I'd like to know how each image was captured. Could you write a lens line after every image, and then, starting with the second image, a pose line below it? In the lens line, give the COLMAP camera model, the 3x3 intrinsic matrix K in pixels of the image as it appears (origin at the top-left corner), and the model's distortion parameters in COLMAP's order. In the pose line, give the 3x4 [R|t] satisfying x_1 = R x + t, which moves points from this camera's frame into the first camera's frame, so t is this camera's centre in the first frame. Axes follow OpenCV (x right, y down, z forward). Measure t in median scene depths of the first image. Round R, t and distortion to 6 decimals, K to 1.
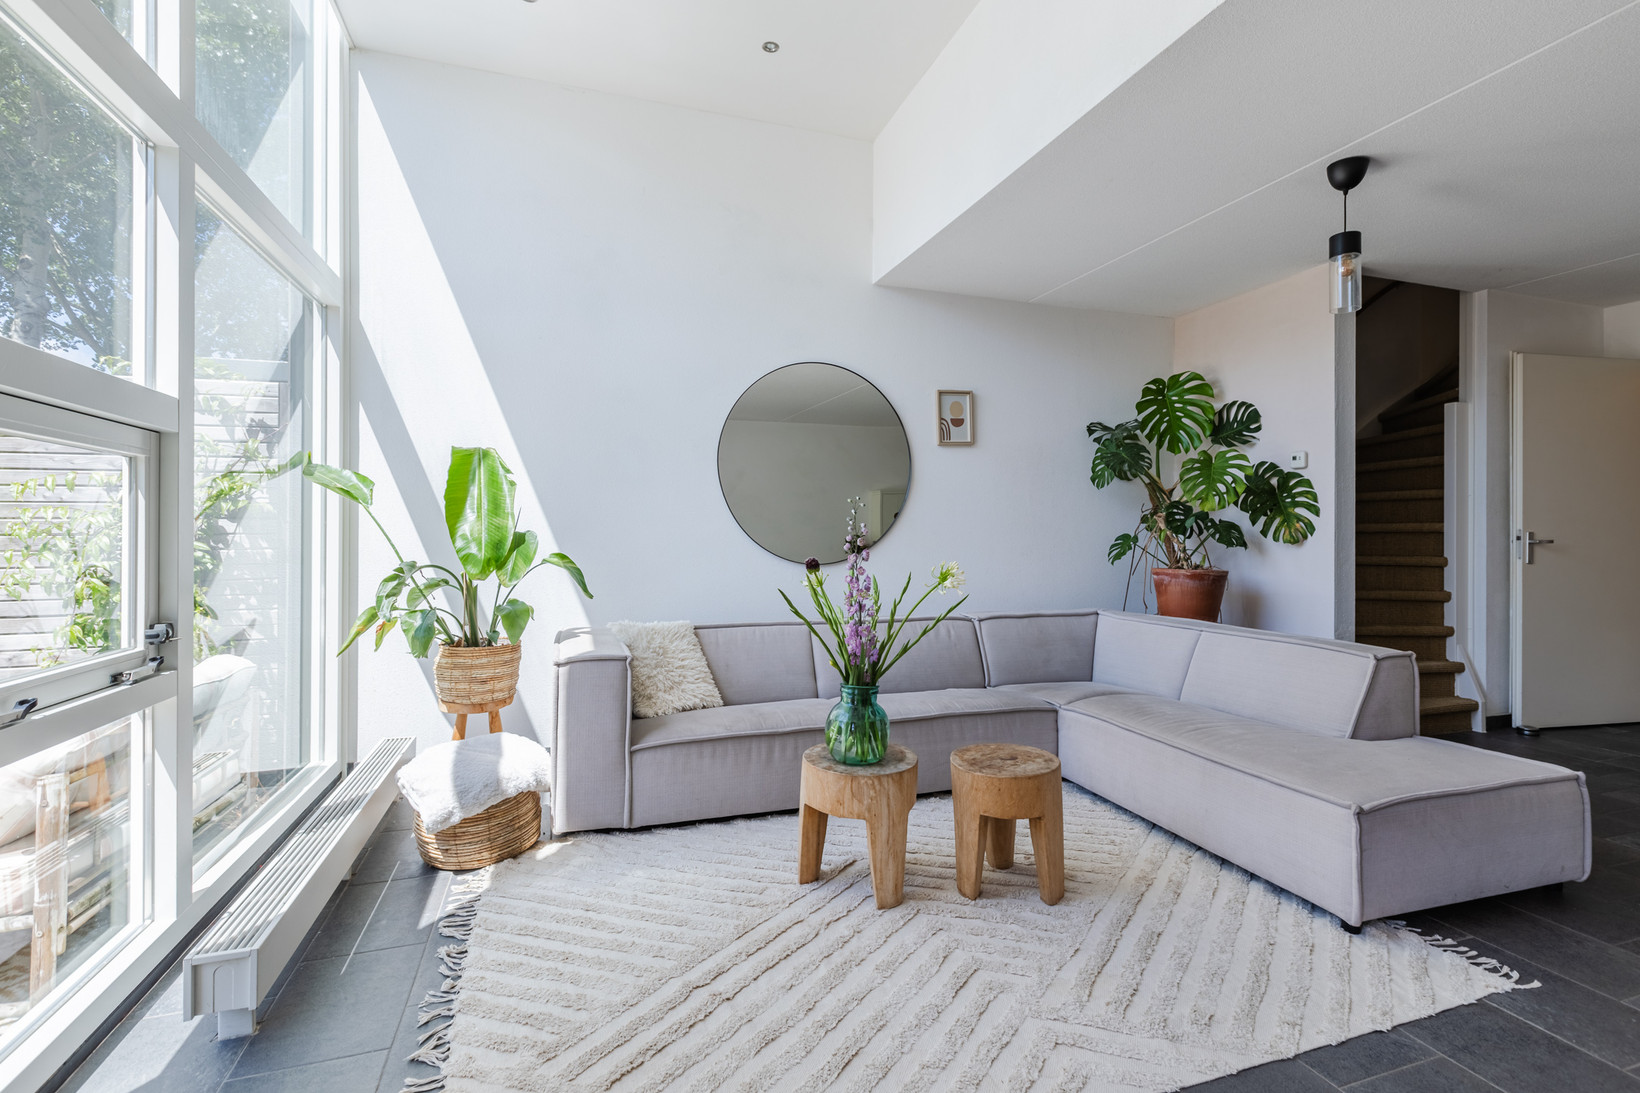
lens RADIAL K [[764.6, 0, 831.1], [0, 764.6, 532.8], [0, 0, 1]] dist [0.007129, -0.001850]
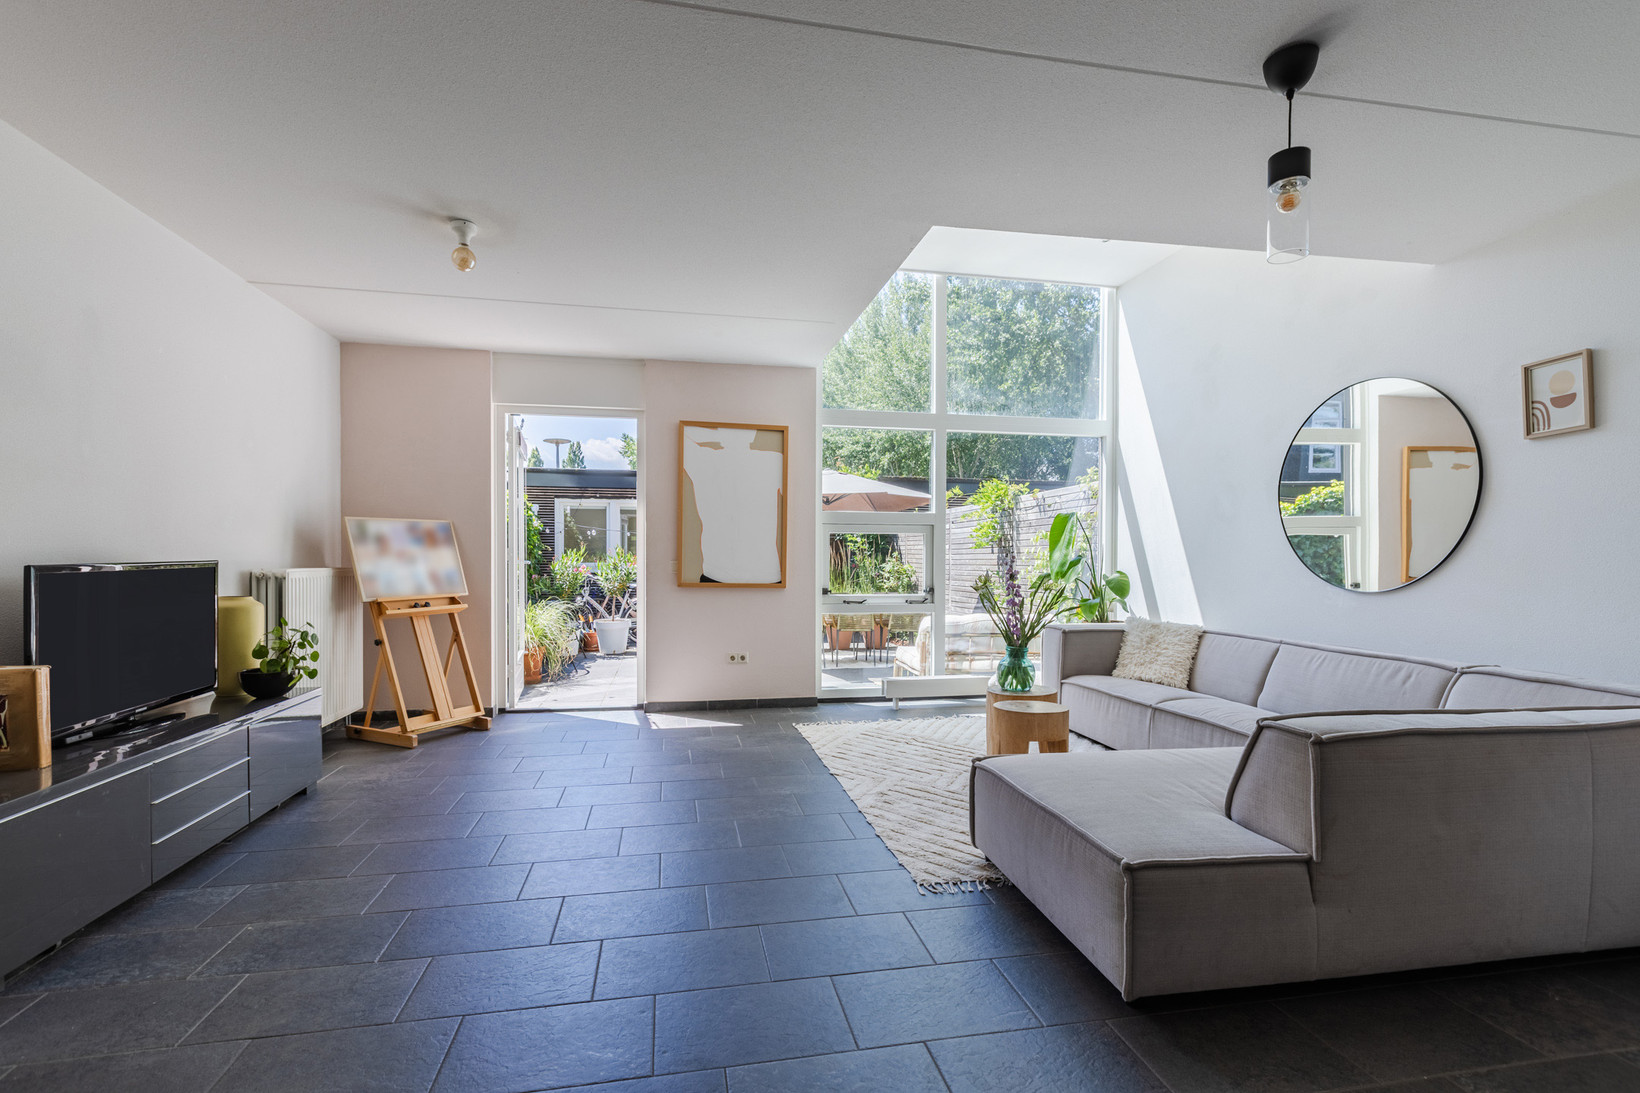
lens RADIAL K [[743.5, 0, 810.3], [0, 743.5, 564.4], [0, 0, 1]] dist [0.006529, -0.000190]
pose [[-0.144145, 0.006290, -0.989537, 1.480690], [-0.005575, 0.999959, 0.007168, 0.005222], [0.989541, 0.006550, -0.144104, 0.662467]]
